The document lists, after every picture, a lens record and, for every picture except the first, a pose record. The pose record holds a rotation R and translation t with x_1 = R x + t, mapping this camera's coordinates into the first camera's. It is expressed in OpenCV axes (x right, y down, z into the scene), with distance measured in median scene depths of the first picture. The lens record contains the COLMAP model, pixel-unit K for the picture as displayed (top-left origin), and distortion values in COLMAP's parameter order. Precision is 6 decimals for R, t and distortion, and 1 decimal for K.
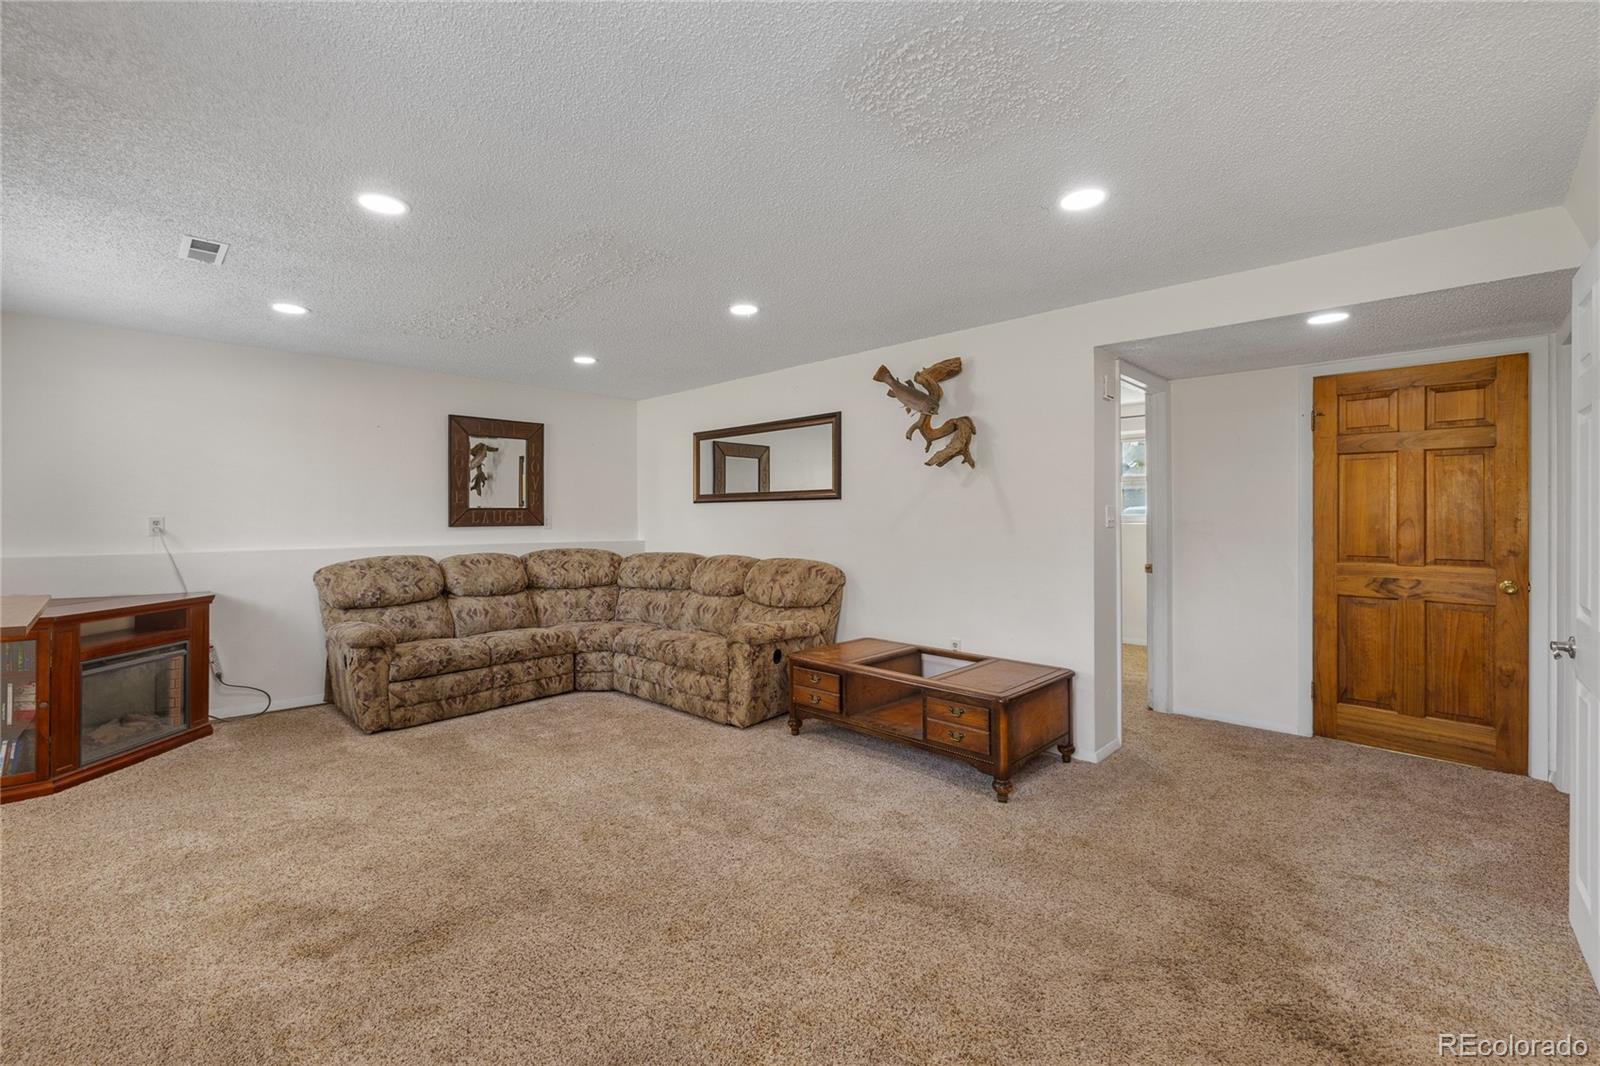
lens RADIAL K [[680.8, 0, 787.8], [0, 680.8, 516.5], [0, 0, 1]] dist [-0.000018, -0.000406]
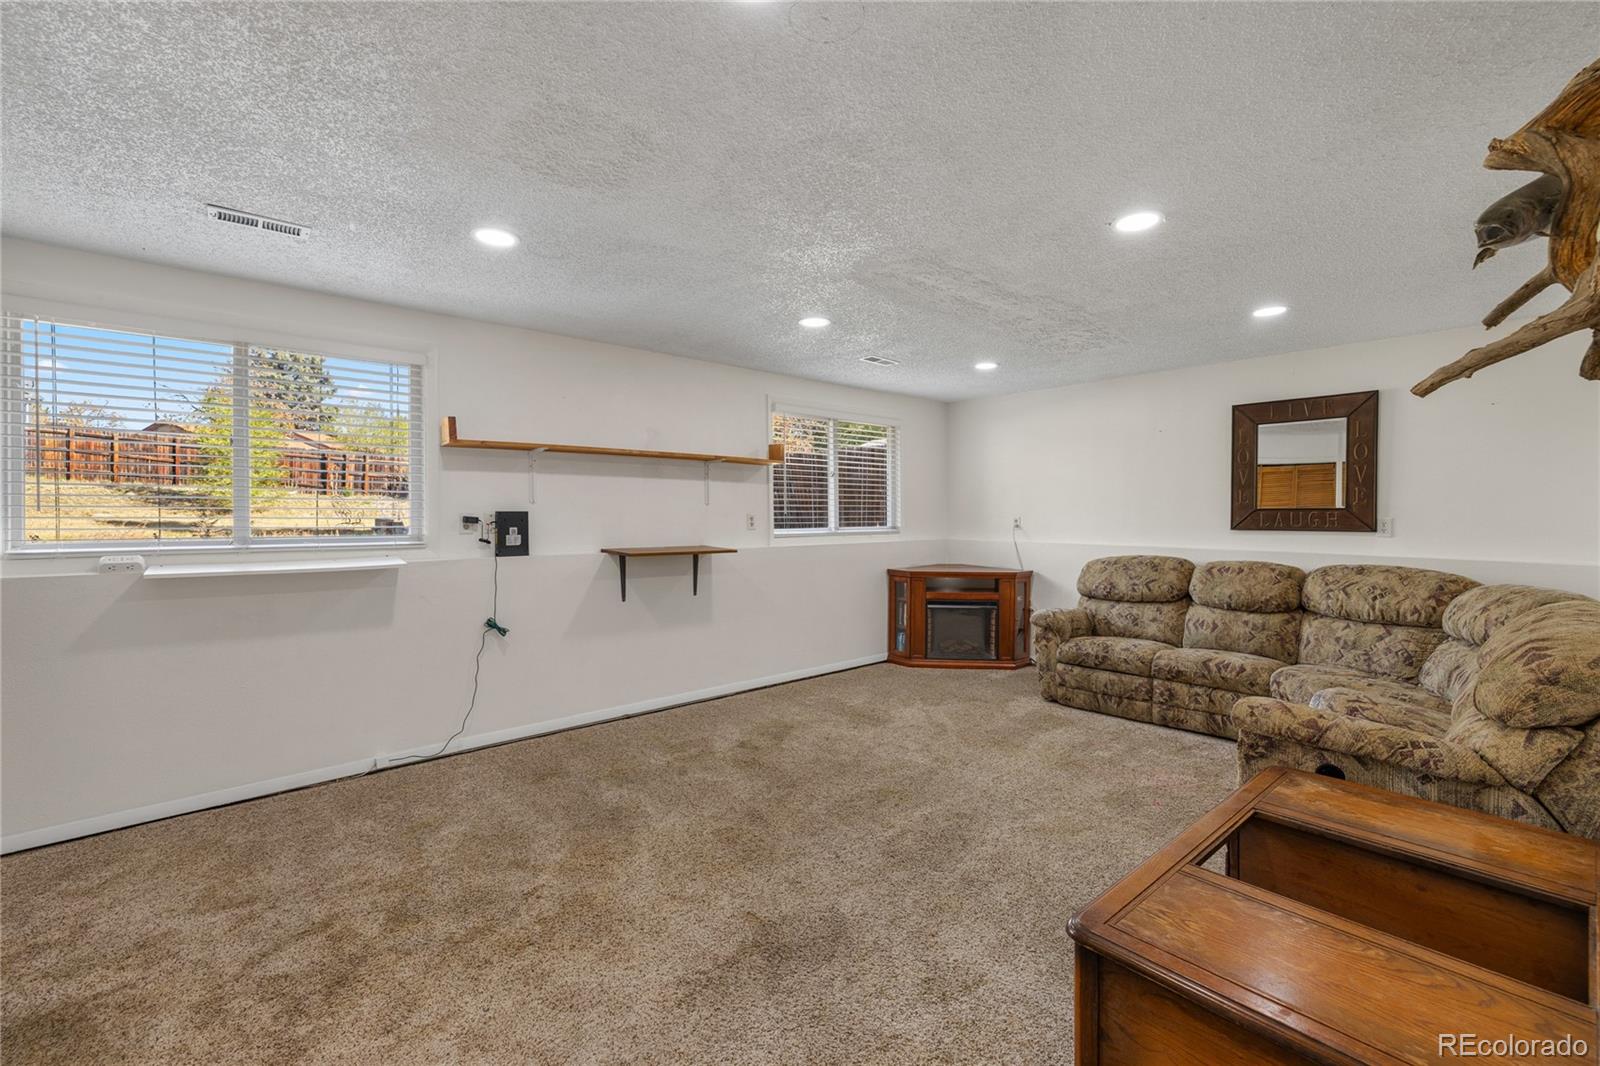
lens RADIAL K [[680.8, 0, 791.9], [0, 680.8, 527.0], [0, 0, 1]] dist [-0.000018, -0.000406]
pose [[-0.087144, 0.021134, -0.995972, 0.527152], [-0.002801, 0.999766, 0.021460, -0.007266], [0.996192, 0.004660, -0.087064, 0.571572]]
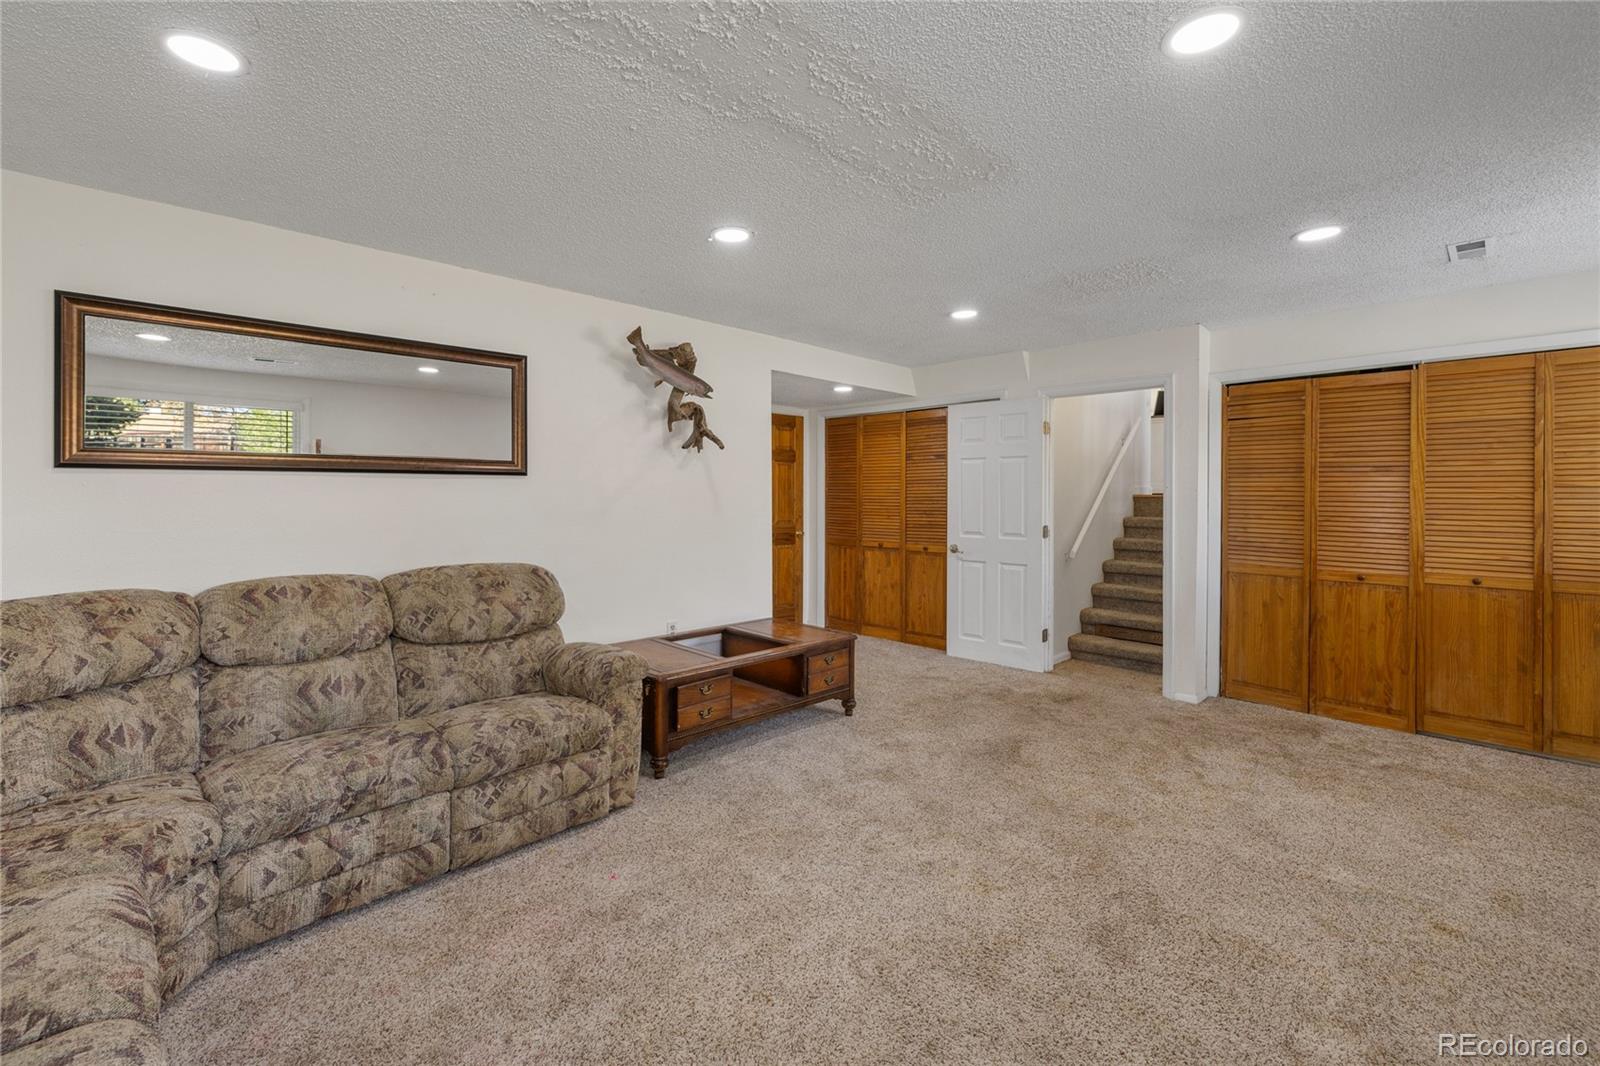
lens RADIAL K [[680.8, 0, 789.4], [0, 680.8, 491.7], [0, 0, 1]] dist [-0.000018, -0.000406]
pose [[0.024203, 0.001832, 0.999705, -0.680945], [-0.006823, 0.999975, -0.001668, -0.008769], [-0.999684, -0.006780, 0.024215, 0.732066]]
